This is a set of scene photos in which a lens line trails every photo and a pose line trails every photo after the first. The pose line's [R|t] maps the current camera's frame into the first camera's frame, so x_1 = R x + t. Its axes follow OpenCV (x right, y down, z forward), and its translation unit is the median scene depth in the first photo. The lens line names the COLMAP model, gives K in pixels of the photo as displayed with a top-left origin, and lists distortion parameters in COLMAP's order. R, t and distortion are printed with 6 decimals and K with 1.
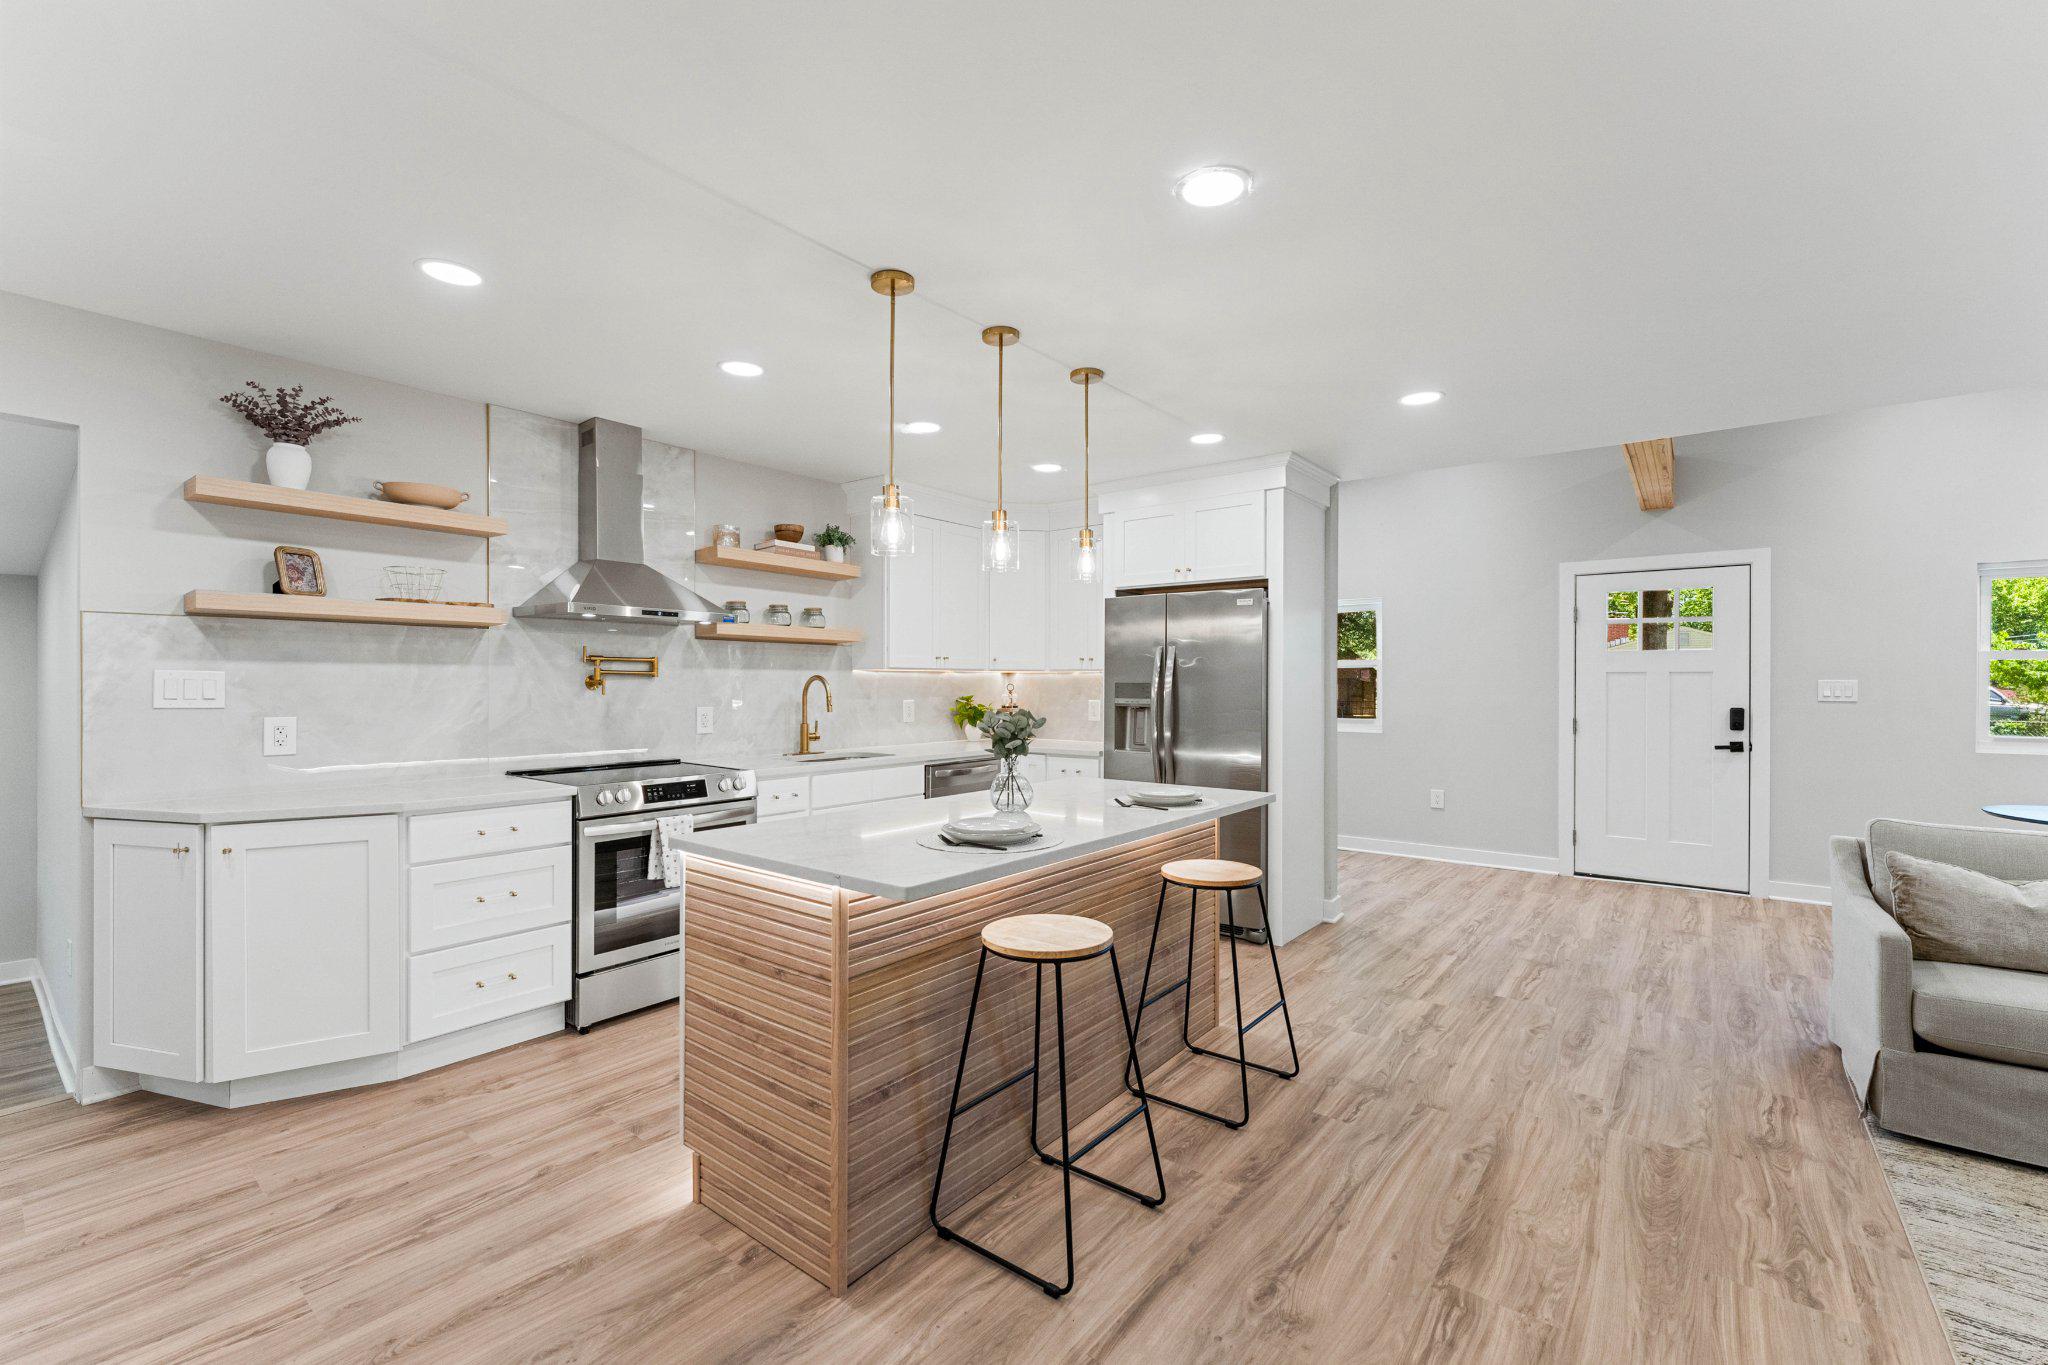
lens RADIAL K [[863.4, 0, 1028.0], [0, 863.4, 685.2], [0, 0, 1]] dist [-0.001535, 0.000707]
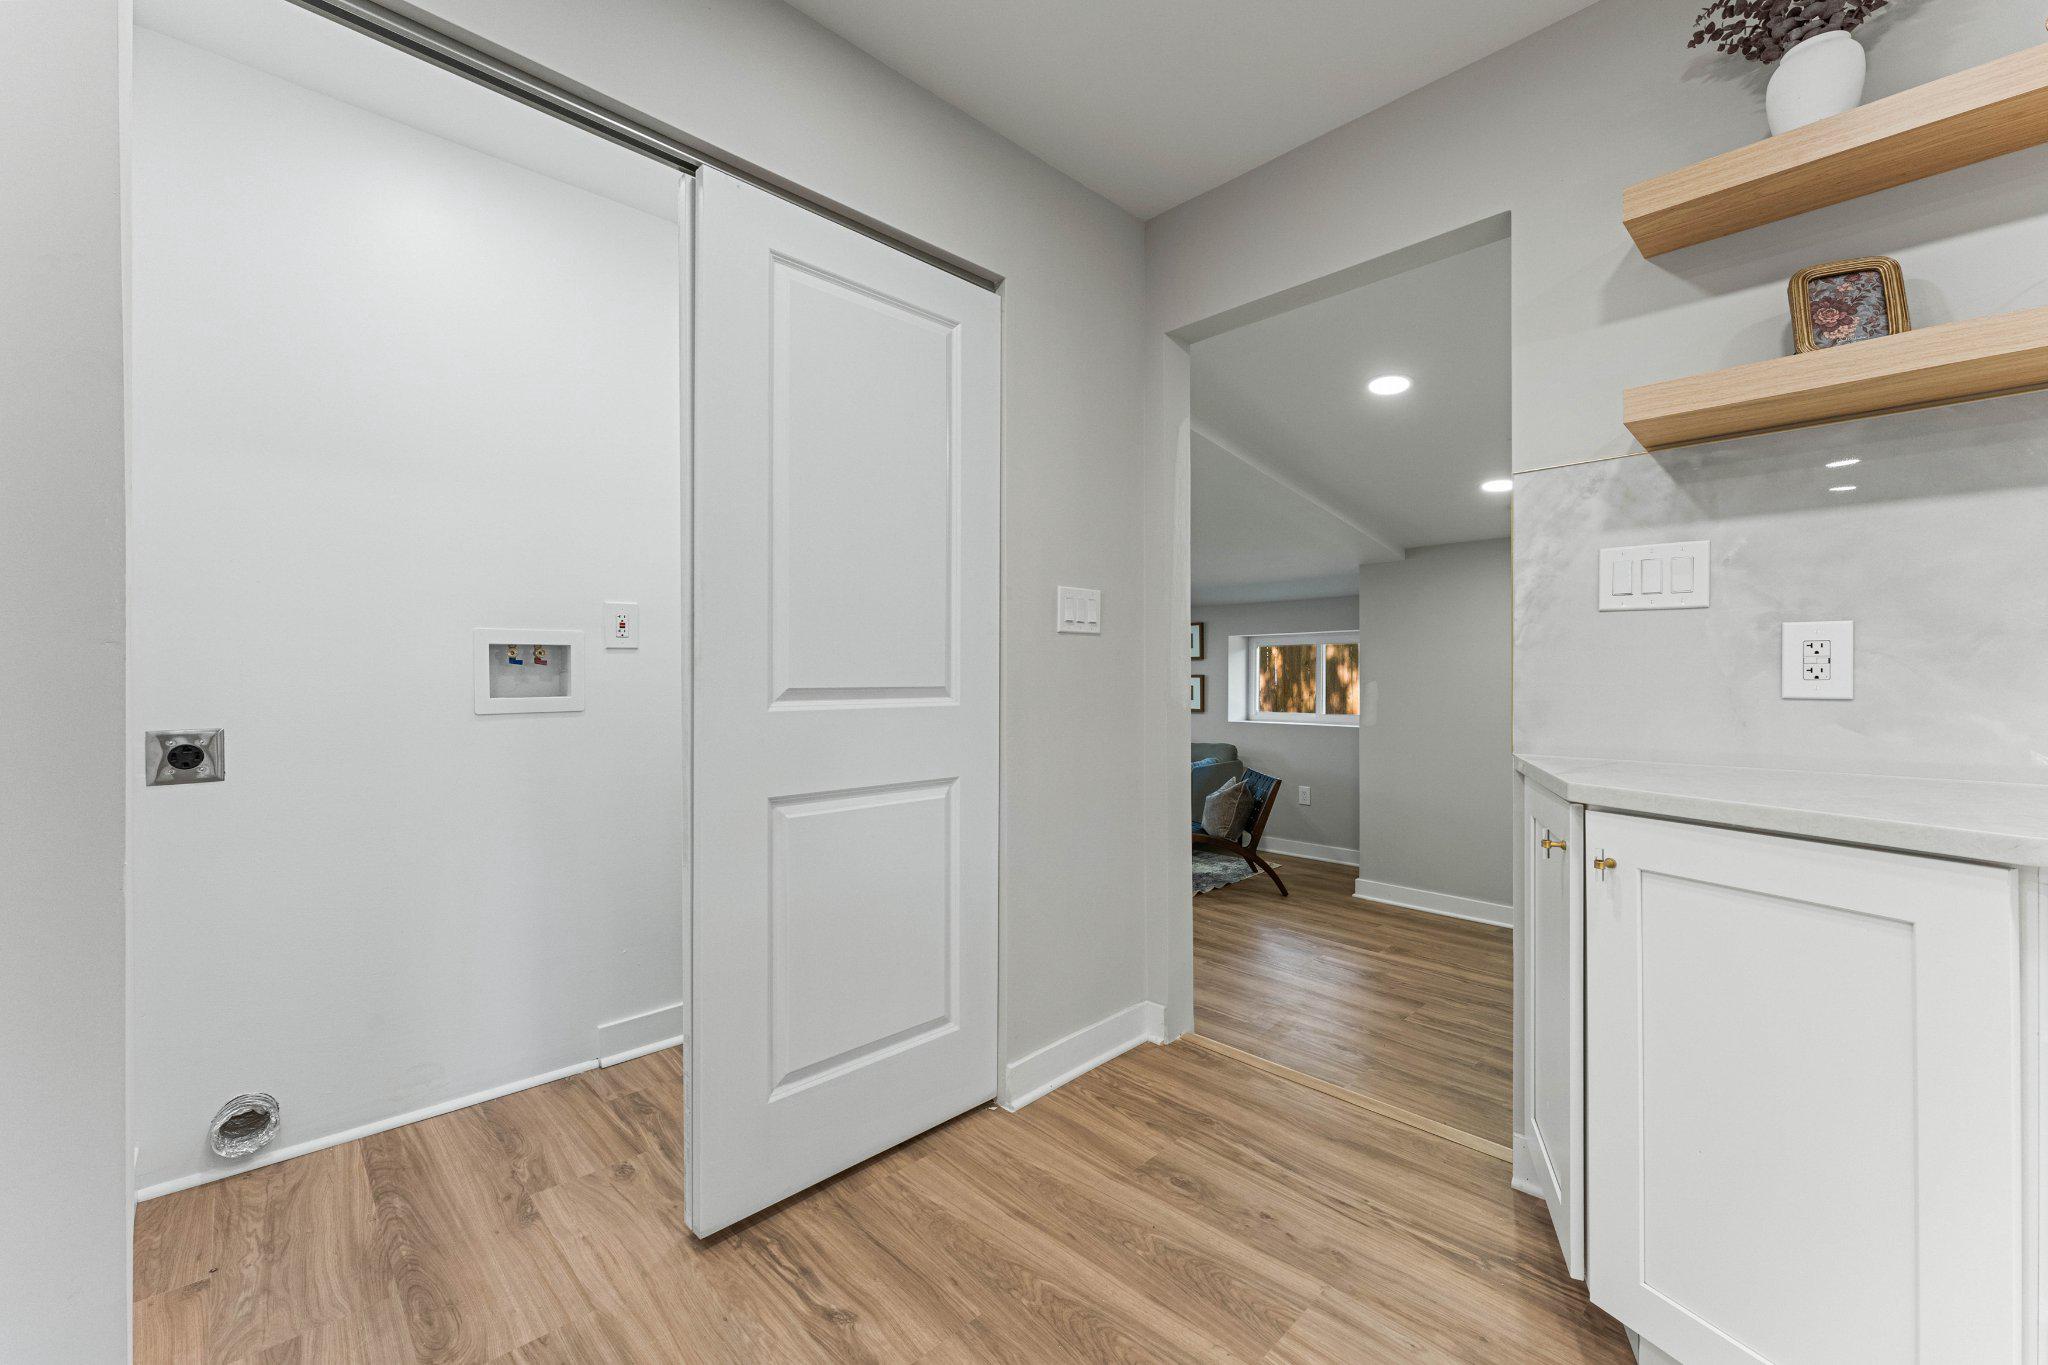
lens RADIAL K [[828.4, 0, 1025.0], [0, 828.4, 678.6], [0, 0, 1]] dist [0.003918, -0.000223]
pose [[-0.133466, -0.002671, -0.991050, -0.295251], [-0.002248, 0.999995, -0.002392, 0.063082], [0.991051, 0.001908, -0.133471, 0.541578]]
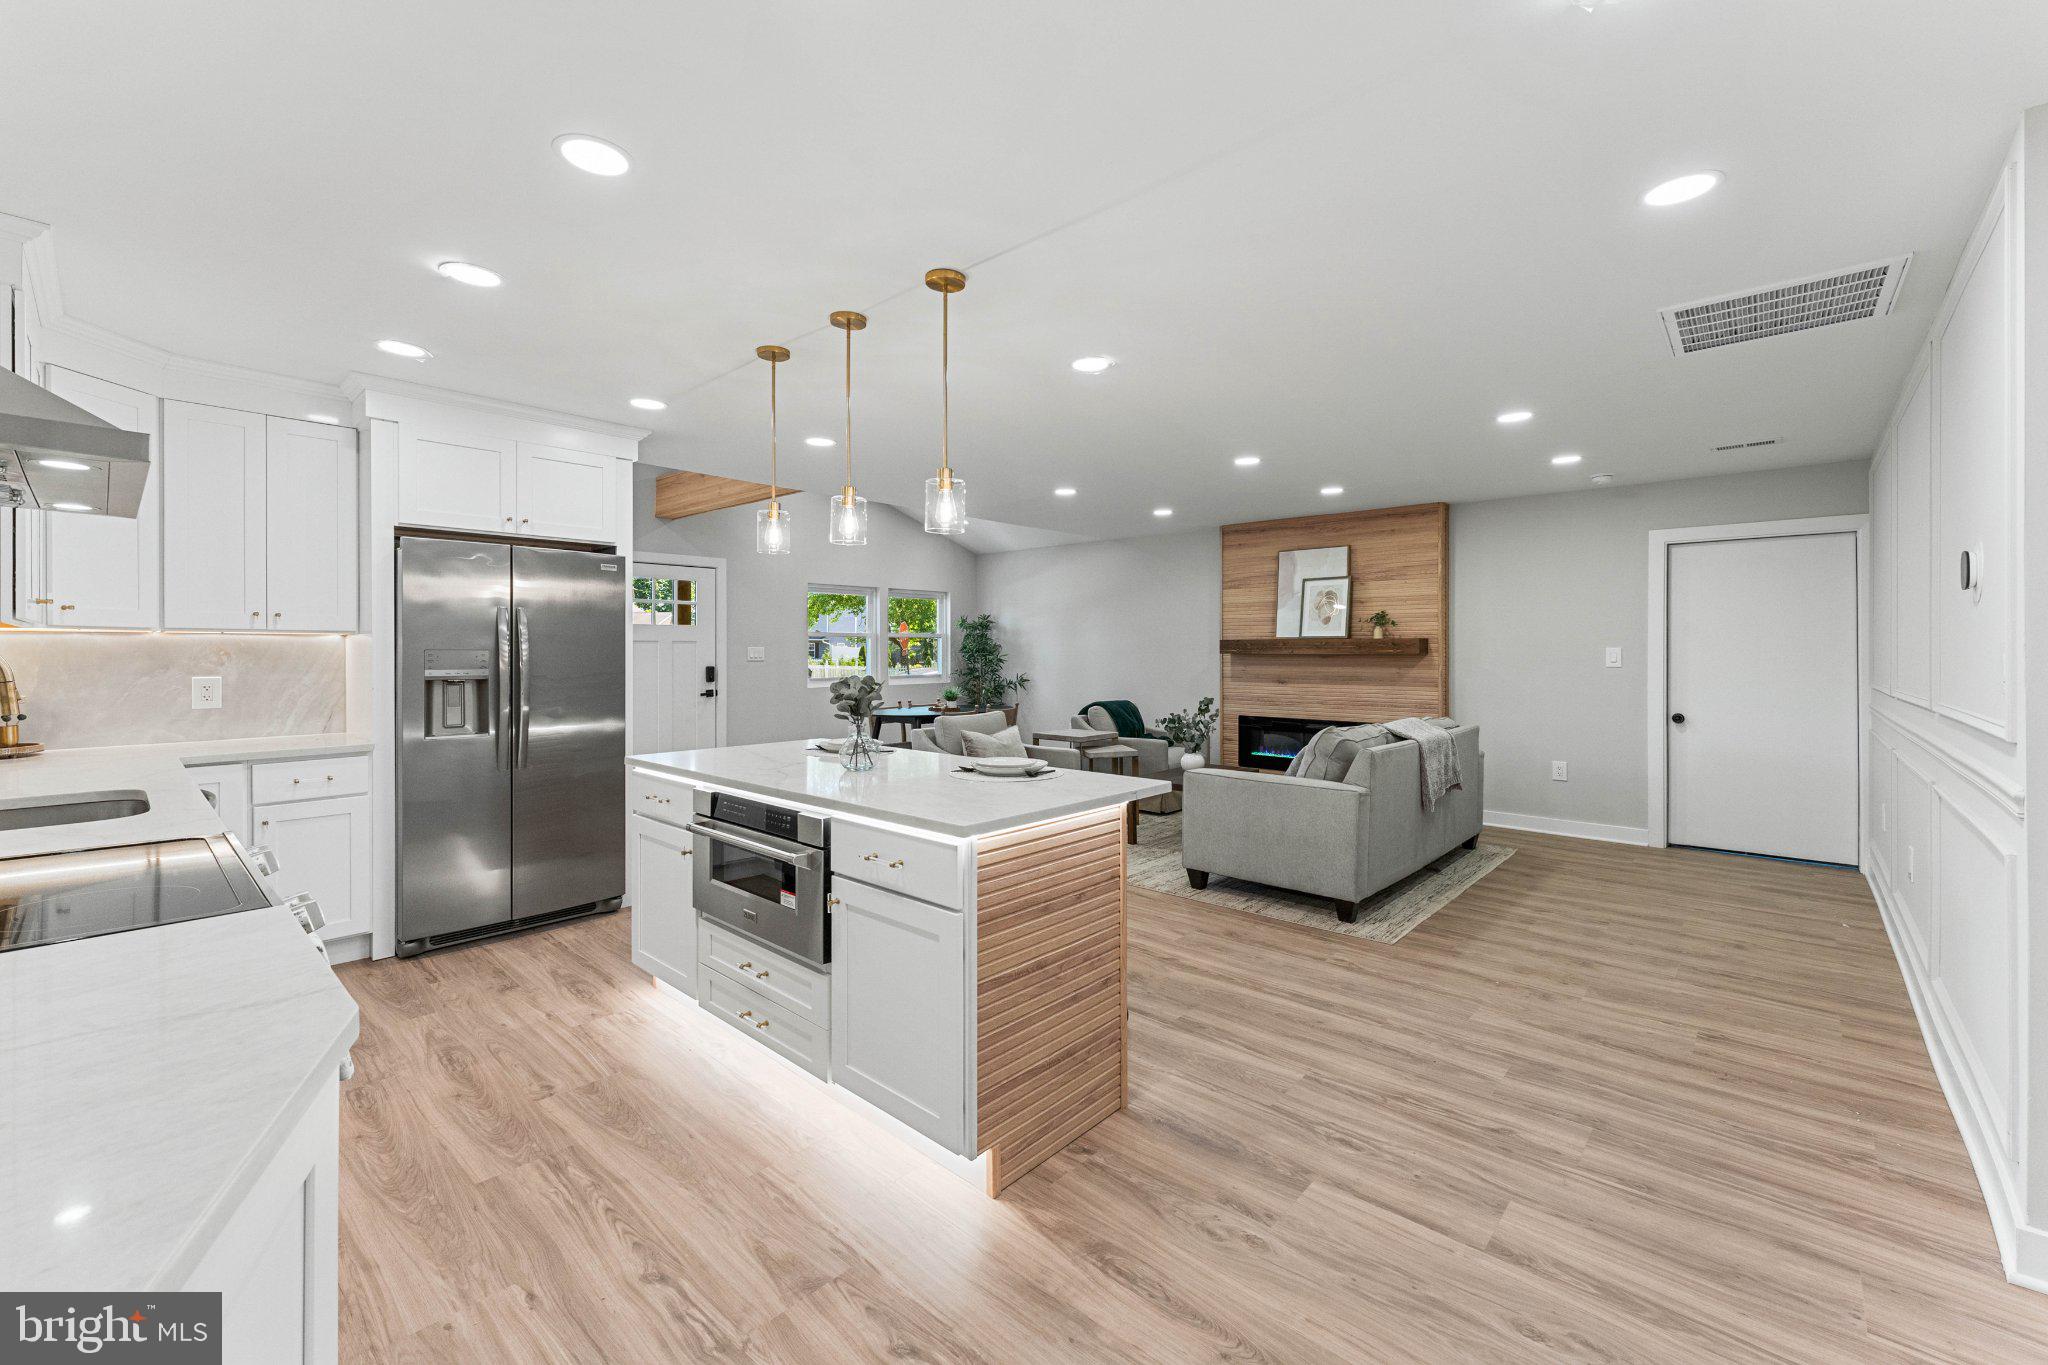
lens RADIAL K [[828.4, 0, 1022.1], [0, 828.4, 652.4], [0, 0, 1]] dist [0.003918, -0.000223]
pose [[0.074587, -0.004436, 0.997205, -0.830487], [0.001987, 0.999989, 0.004300, -0.003764], [-0.997213, 0.001660, 0.074595, 0.579400]]
